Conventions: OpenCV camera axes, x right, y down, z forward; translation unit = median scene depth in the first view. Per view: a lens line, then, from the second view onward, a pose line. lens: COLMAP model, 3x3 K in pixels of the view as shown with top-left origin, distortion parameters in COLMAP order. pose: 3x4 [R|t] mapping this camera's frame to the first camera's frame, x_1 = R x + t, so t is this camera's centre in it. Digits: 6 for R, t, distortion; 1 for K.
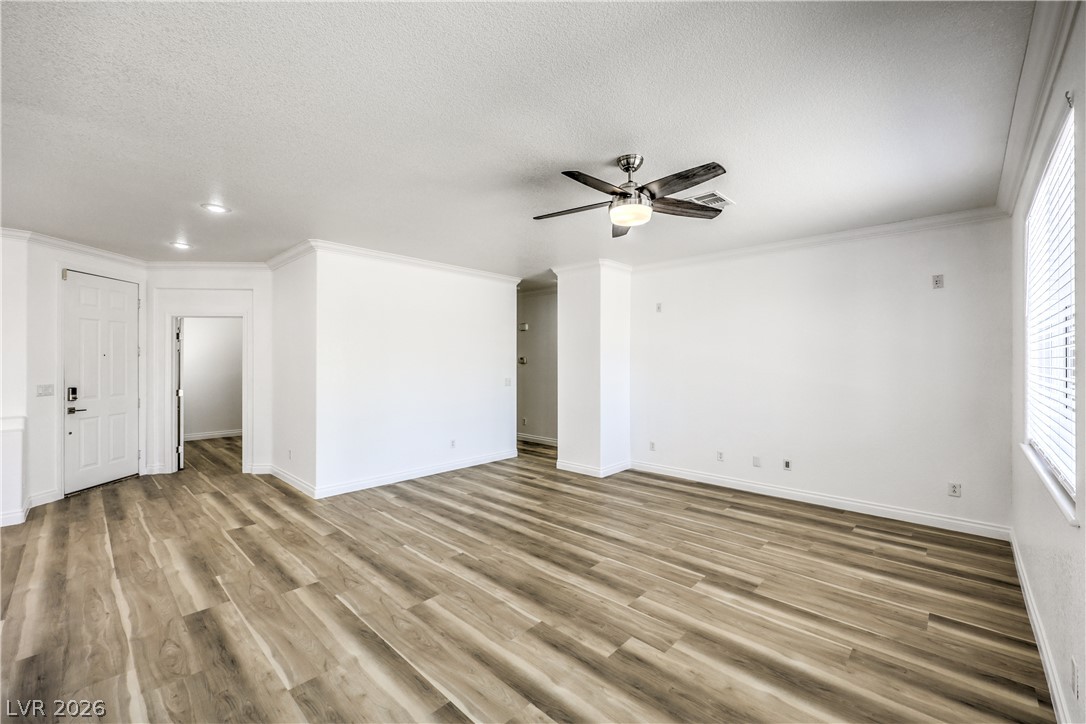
lens RADIAL K [[448.6, 0, 550.6], [0, 448.6, 360.4], [0, 0, 1]] dist [0.002596, -0.000871]
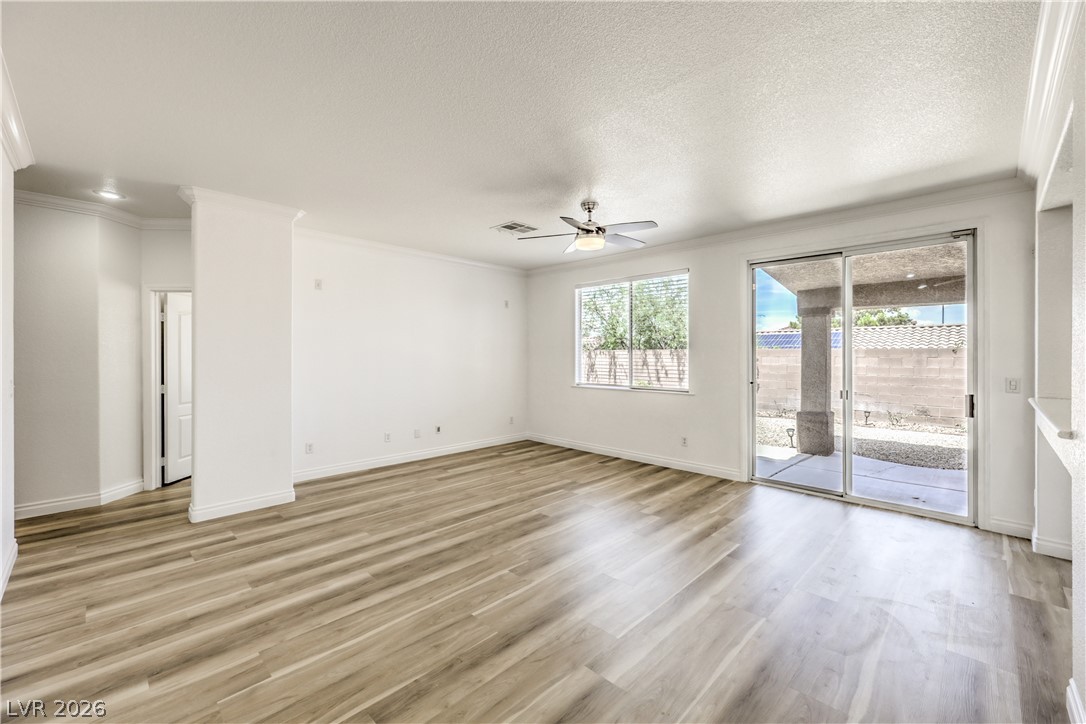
lens RADIAL K [[448.6, 0, 549.4], [0, 448.6, 357.6], [0, 0, 1]] dist [0.002596, -0.000871]
pose [[0.016244, -0.008657, 0.999831, -0.920850], [-0.001595, 0.999961, 0.008684, 0.017344], [-0.999867, -0.001736, 0.016229, 0.806898]]
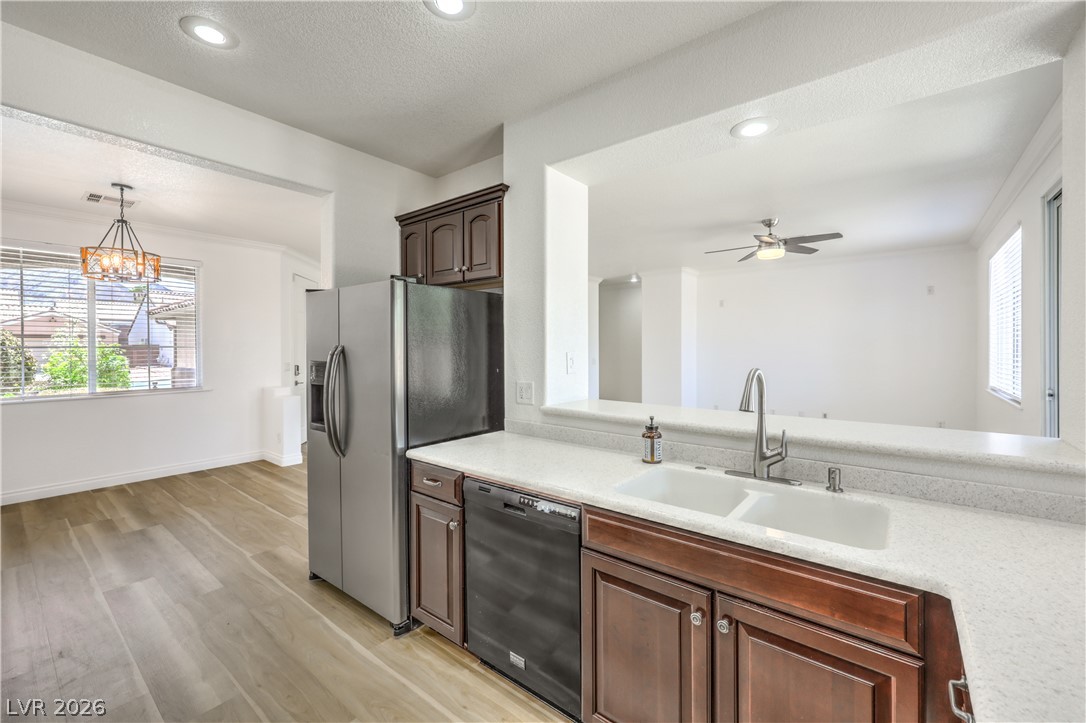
lens RADIAL K [[448.6, 0, 555.9], [0, 448.6, 351.7], [0, 0, 1]] dist [0.002596, -0.000871]
pose [[0.996520, -0.005823, 0.083153, -0.565355], [0.004890, 0.999923, 0.011411, 0.010752], [-0.083213, -0.010964, 0.996471, -0.443291]]
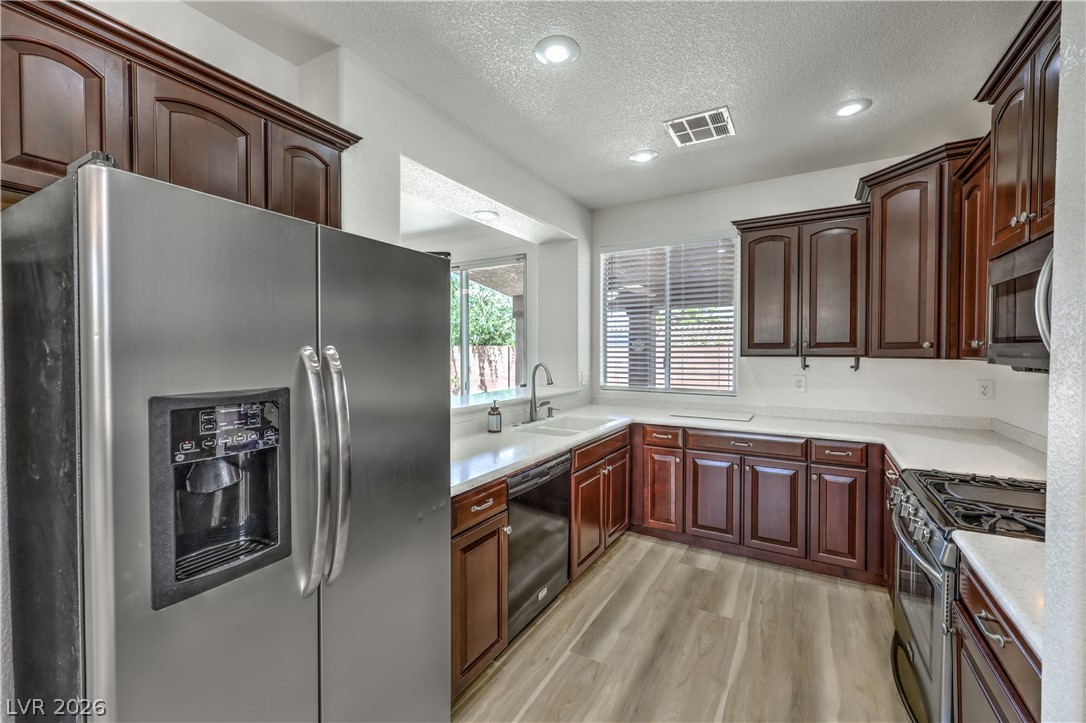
lens RADIAL K [[448.6, 0, 535.9], [0, 448.6, 361.8], [0, 0, 1]] dist [0.002596, -0.000871]
pose [[-0.208318, -0.030855, 0.977574, -1.140434], [-0.003641, 0.999520, 0.030771, 0.006433], [-0.978054, 0.002850, -0.208330, 0.149265]]
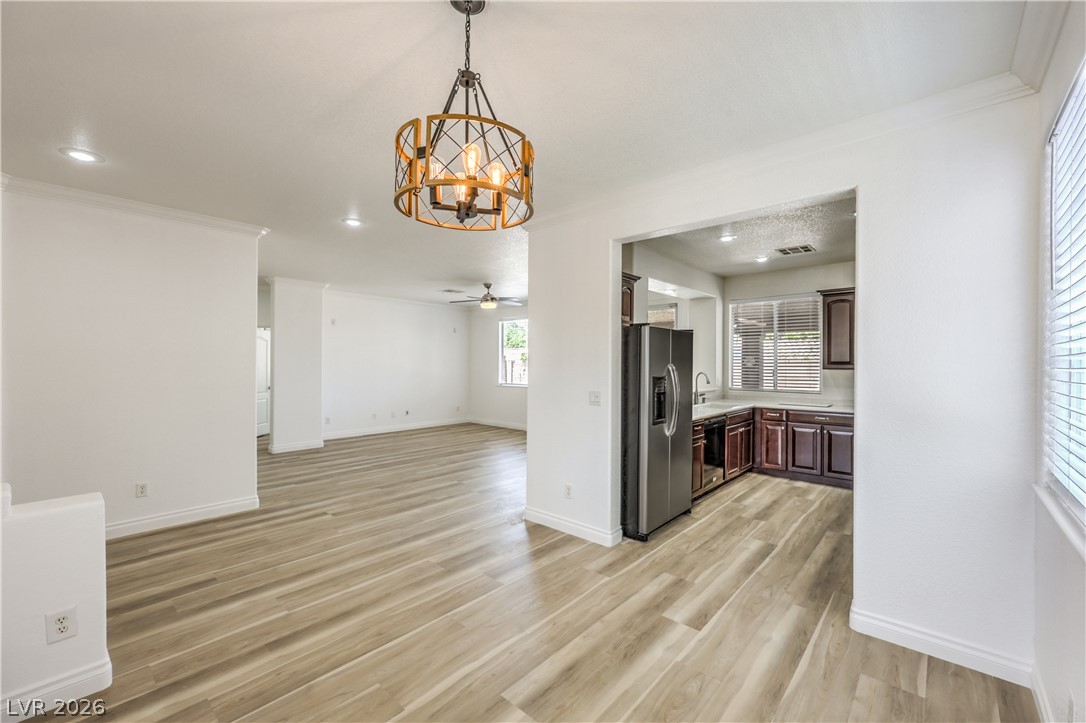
lens RADIAL K [[448.6, 0, 545.5], [0, 448.6, 359.4], [0, 0, 1]] dist [0.002596, -0.000871]
pose [[-0.023090, 0.004937, 0.999721, -1.826597], [-0.005380, 0.999973, -0.005062, 0.002096], [-0.999719, -0.005495, -0.023063, 0.523299]]
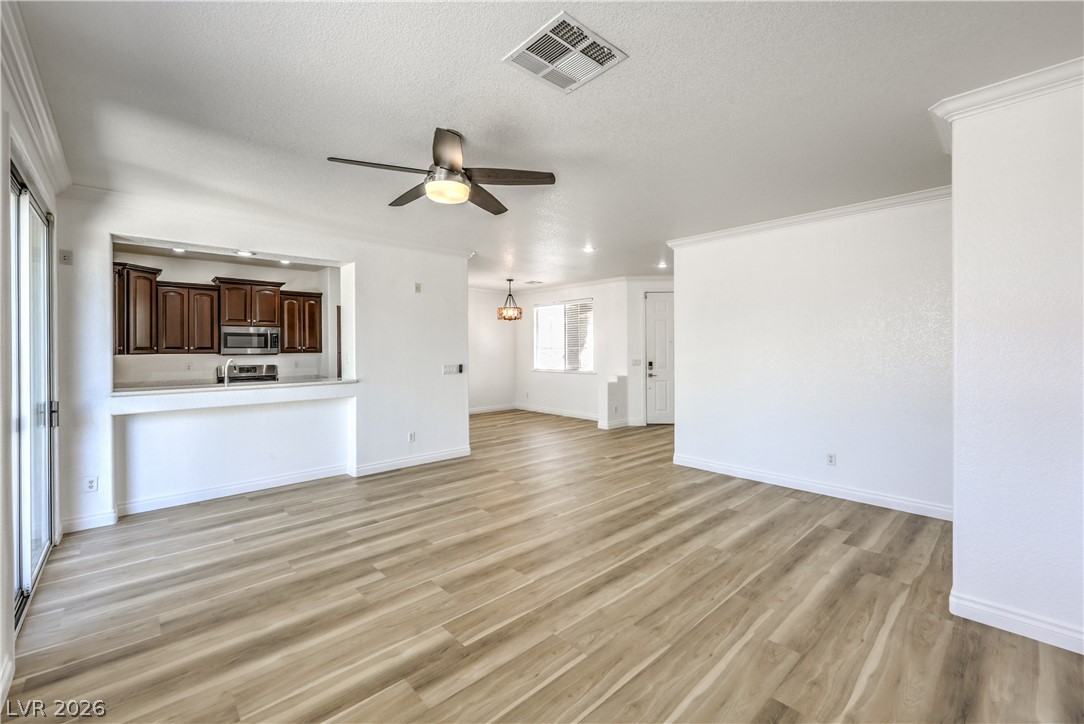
lens RADIAL K [[447.7, 0, 546.1], [0, 447.7, 351.0], [0, 0, 1]] dist [0.002596, -0.000871]
pose [[-0.073180, 0.008298, -0.997284, 0.822957], [0.007199, 0.999944, 0.007792, 0.005276], [0.997293, -0.006609, -0.073236, 0.934712]]
